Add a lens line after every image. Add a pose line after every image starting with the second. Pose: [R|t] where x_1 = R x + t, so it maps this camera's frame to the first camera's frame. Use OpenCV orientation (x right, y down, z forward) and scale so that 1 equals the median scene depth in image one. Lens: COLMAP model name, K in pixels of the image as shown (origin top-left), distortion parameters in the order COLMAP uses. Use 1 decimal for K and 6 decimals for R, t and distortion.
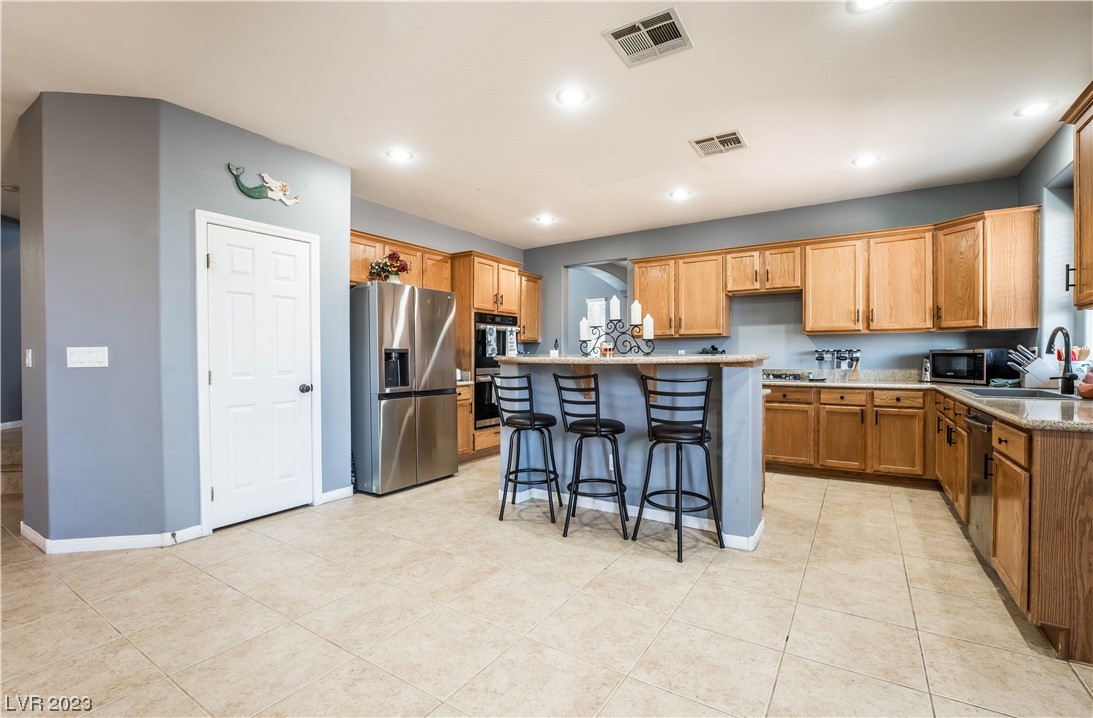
lens RADIAL K [[477.7, 0, 551.6], [0, 477.7, 362.4], [0, 0, 1]] dist [-0.022862, -0.000295]
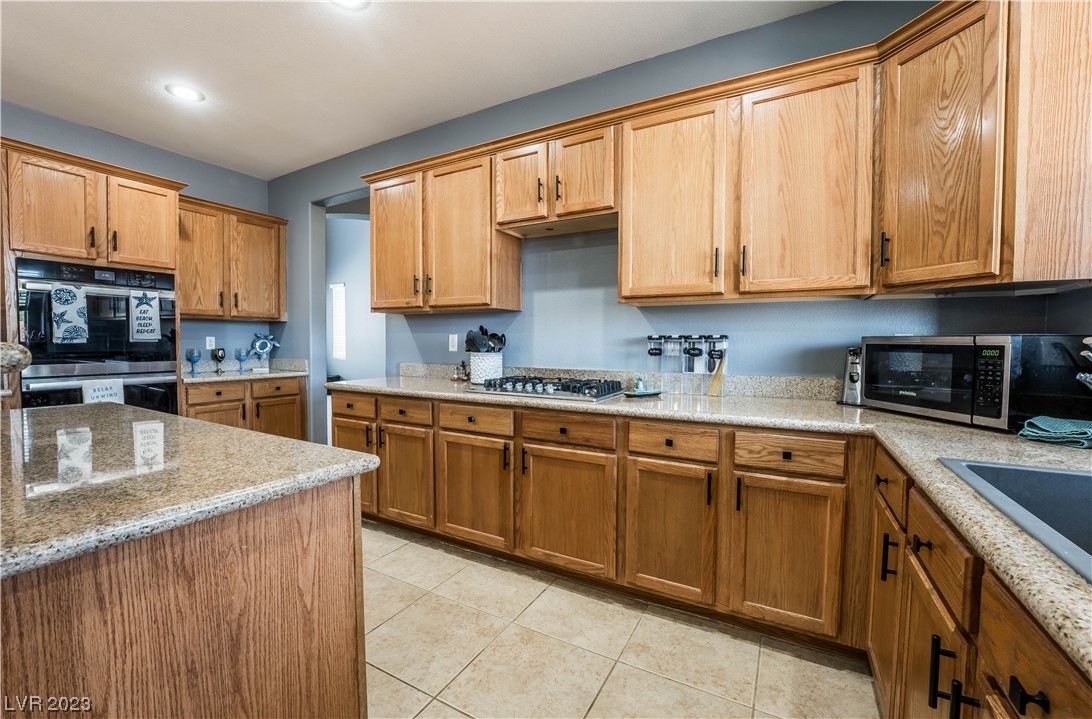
lens RADIAL K [[443.7, 0, 546.6], [0, 443.7, 362.8], [0, 0, 1]] dist [-0.025191, 0.000291]
pose [[0.997815, 0.005323, 0.065857, 0.378734], [-0.007579, 0.999391, 0.034054, -0.010960], [-0.065636, -0.034479, 0.997248, 0.479584]]
